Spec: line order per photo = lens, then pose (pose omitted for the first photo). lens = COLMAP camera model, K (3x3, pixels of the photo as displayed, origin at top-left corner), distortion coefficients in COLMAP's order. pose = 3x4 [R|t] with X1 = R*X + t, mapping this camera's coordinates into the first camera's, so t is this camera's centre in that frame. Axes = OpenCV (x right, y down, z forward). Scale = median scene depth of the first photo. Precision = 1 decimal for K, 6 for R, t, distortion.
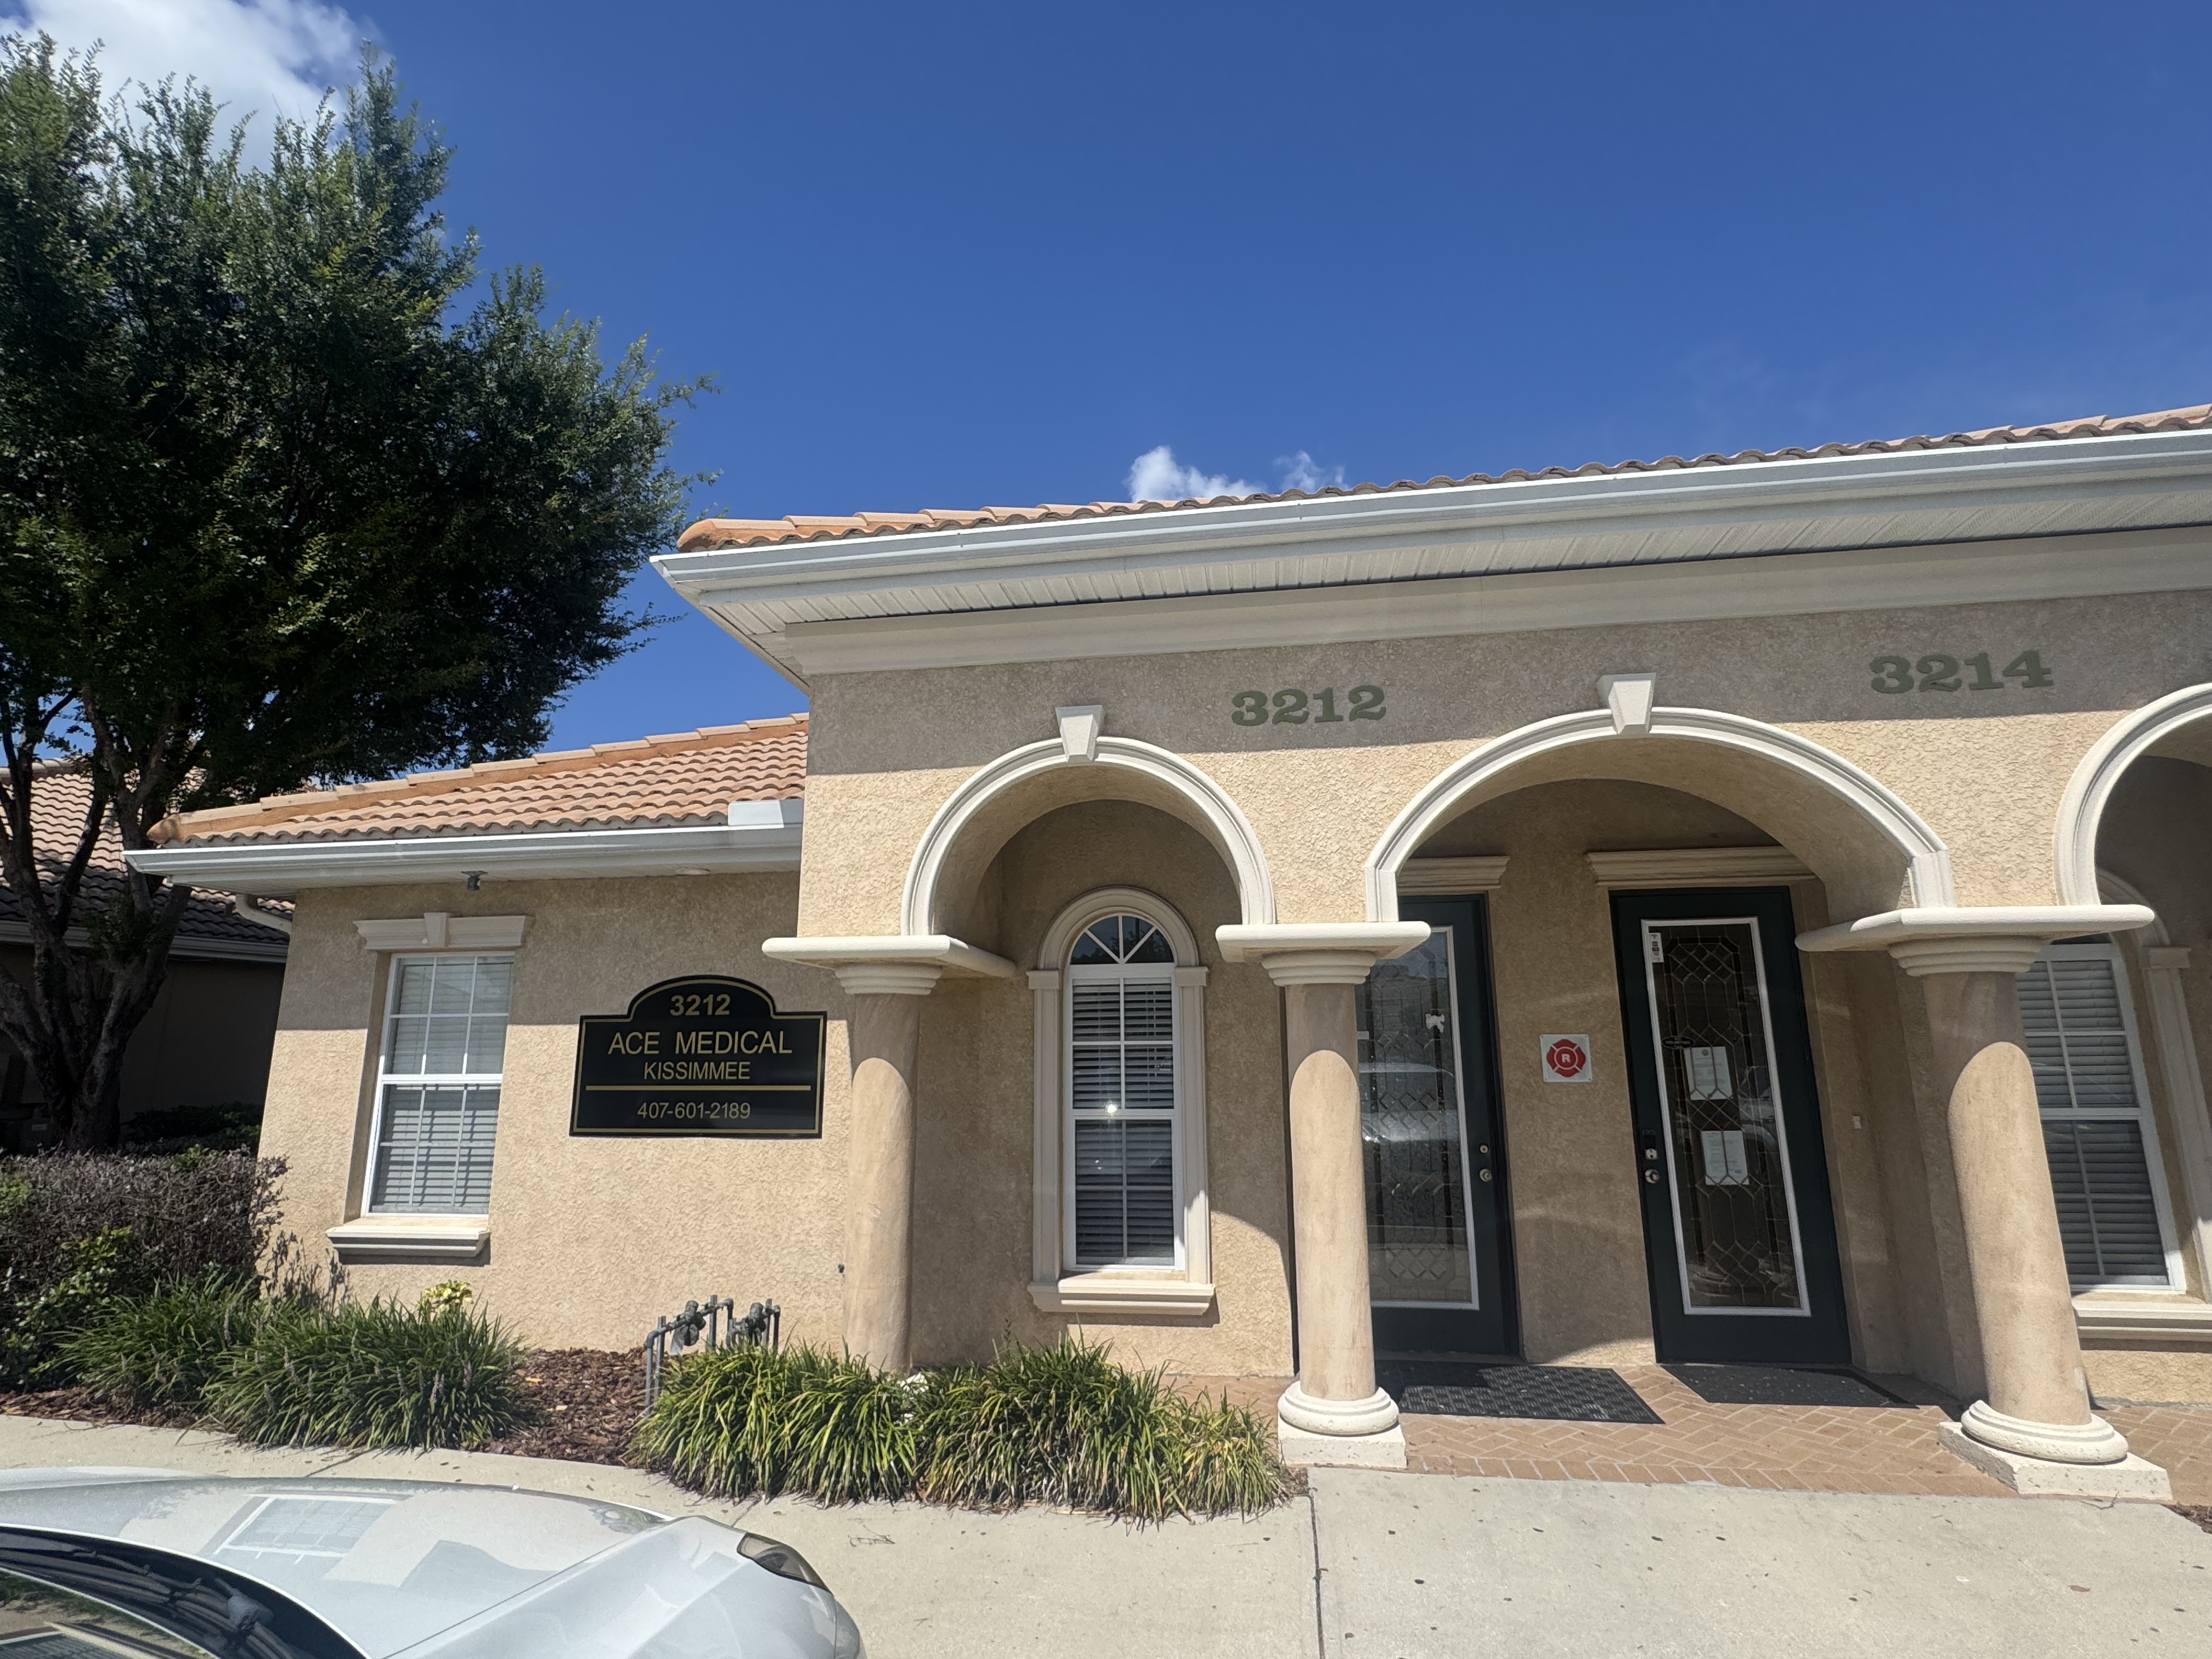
lens RADIAL K [[1096.9, 0, 1113.0], [0, 1096.9, 835.6], [0, 0, 1]] dist [-0.003341, -0.000956]
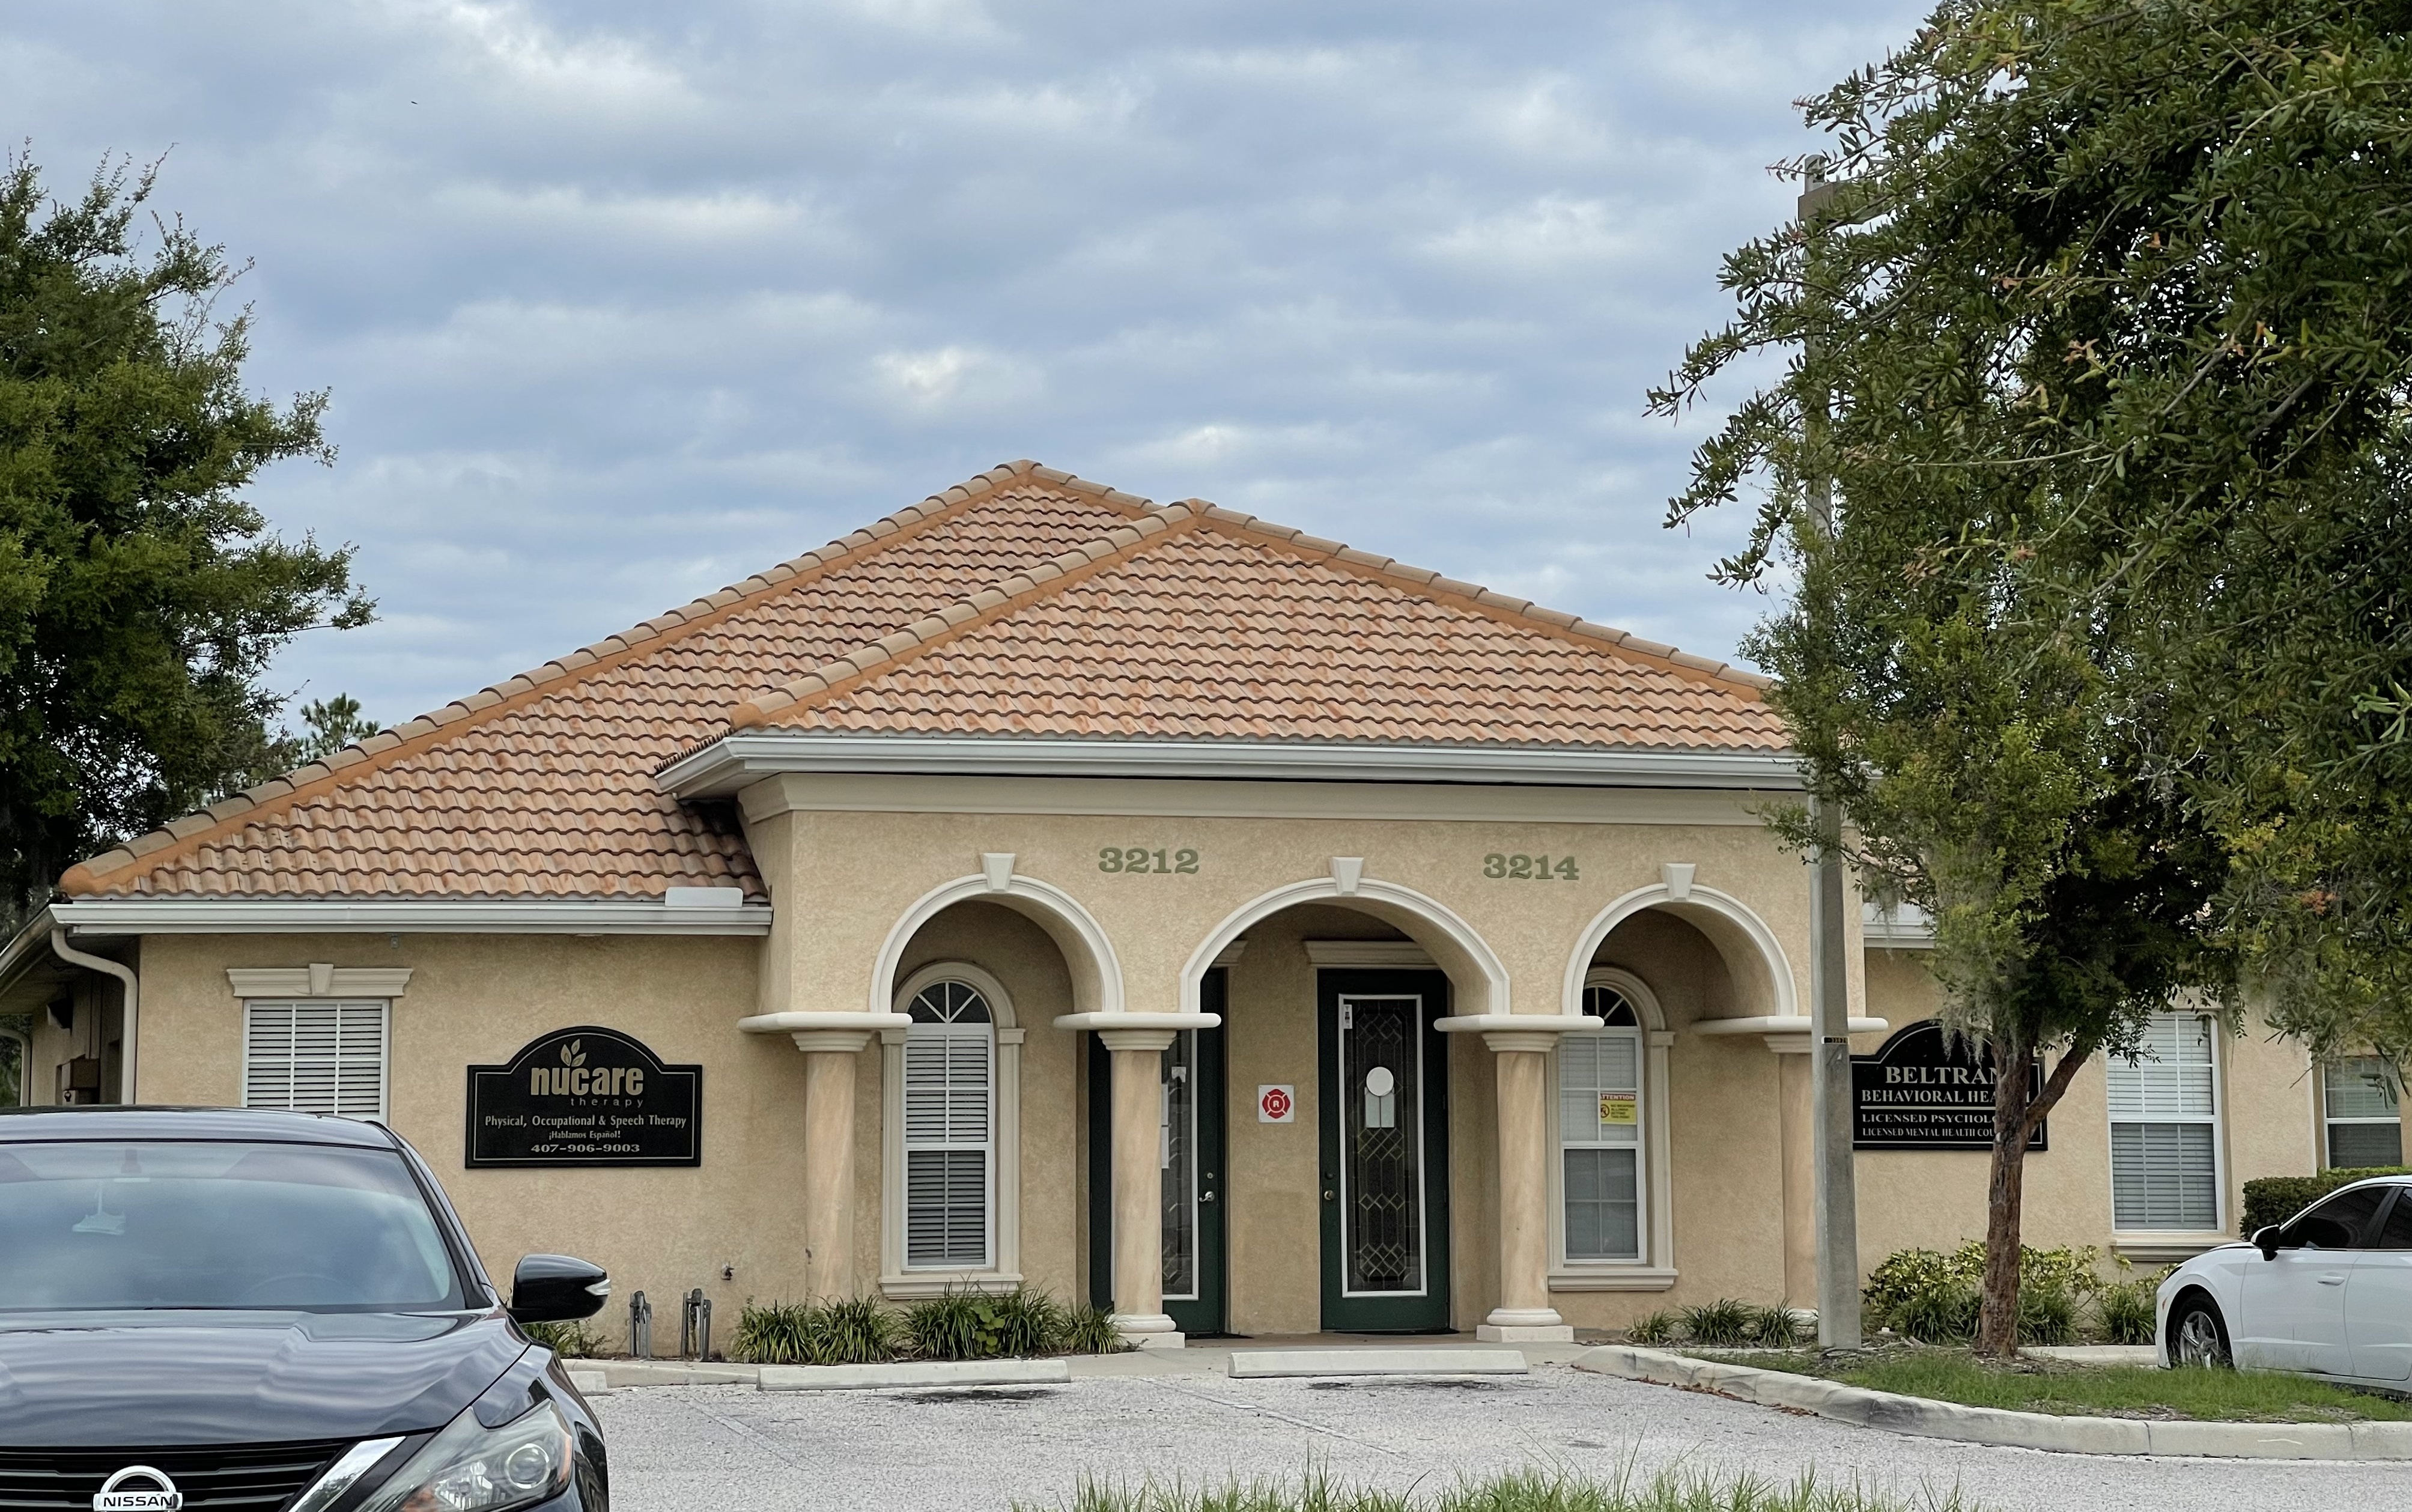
lens RADIAL K [[4681.8, 0, 1203.6], [0, 4681.8, 494.8], [0, 0, 1]] dist [0.178253, 0.293830]
pose [[0.908545, 0.061562, 0.413226, -1.957923], [-0.087644, 0.995160, 0.044442, -0.734158], [-0.408490, -0.076594, 0.909544, -3.866132]]
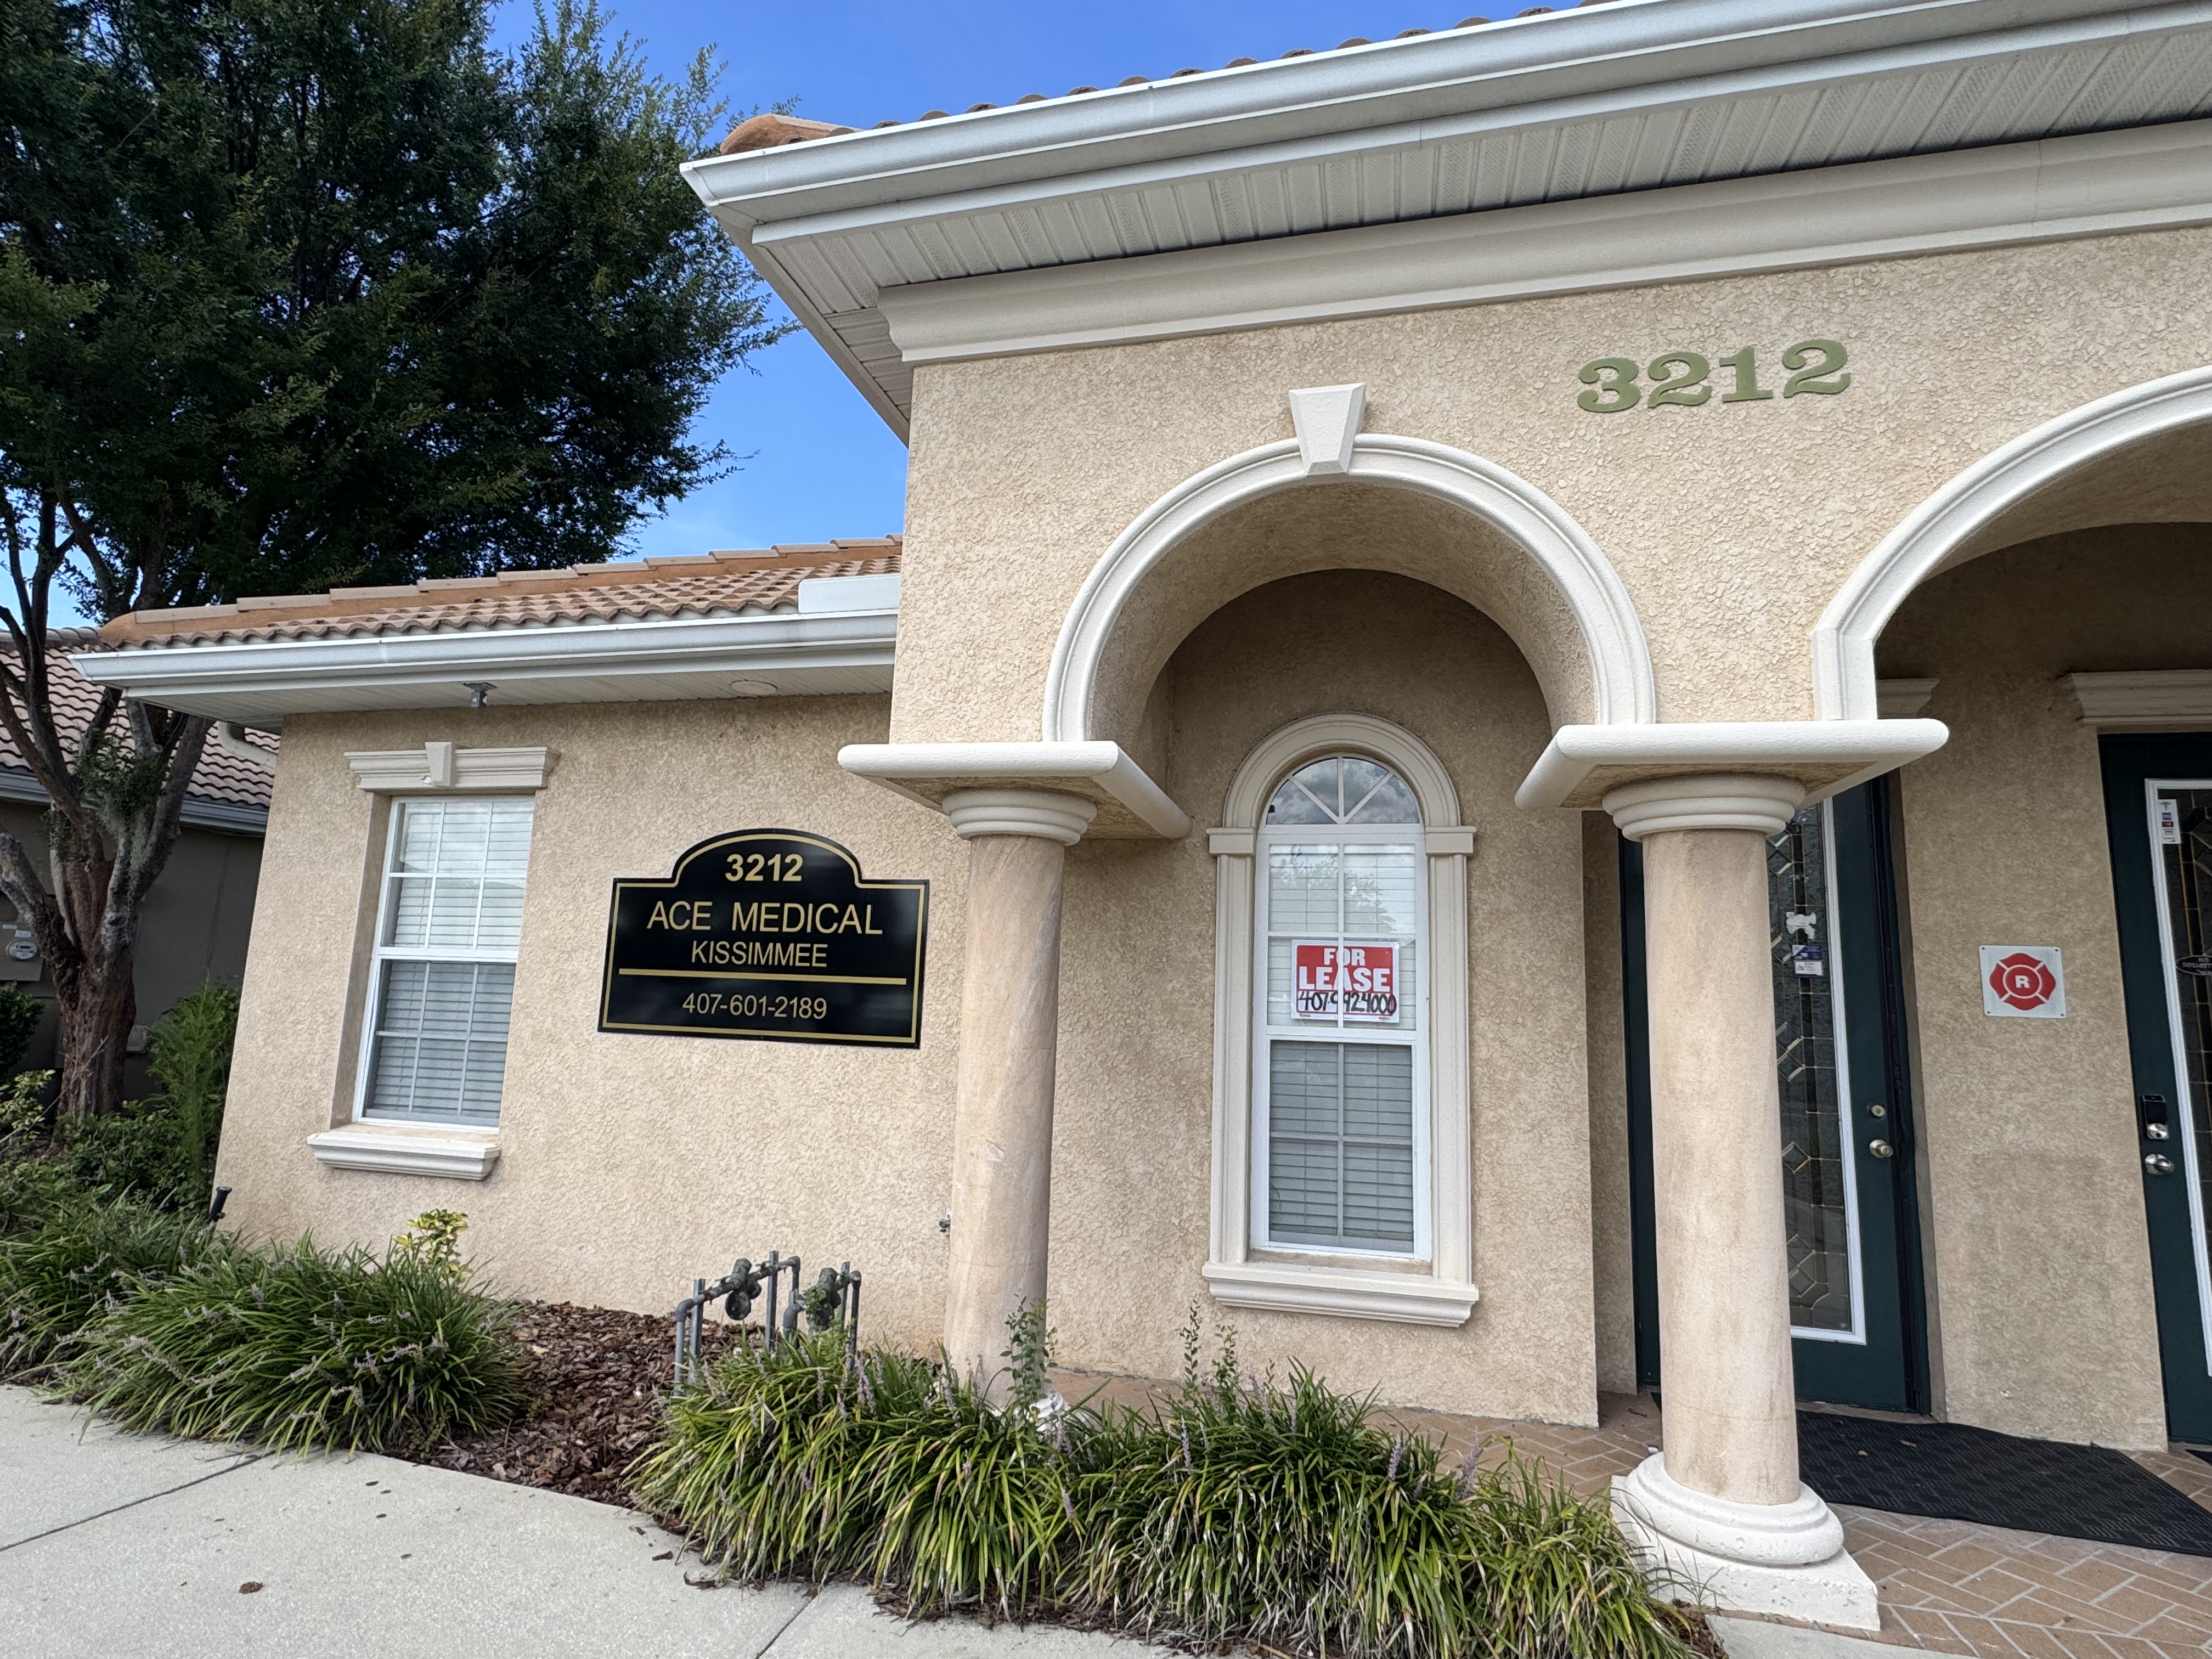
lens RADIAL K [[1134.5, 0, 1106.0], [0, 1134.5, 829.5], [0, 0, 1]] dist [-0.002375, -0.000287]
pose [[0.994693, 0.027753, -0.099072, -0.072201], [-0.022827, 0.998462, 0.050516, 0.089804], [0.100322, -0.047986, 0.993797, 0.270346]]
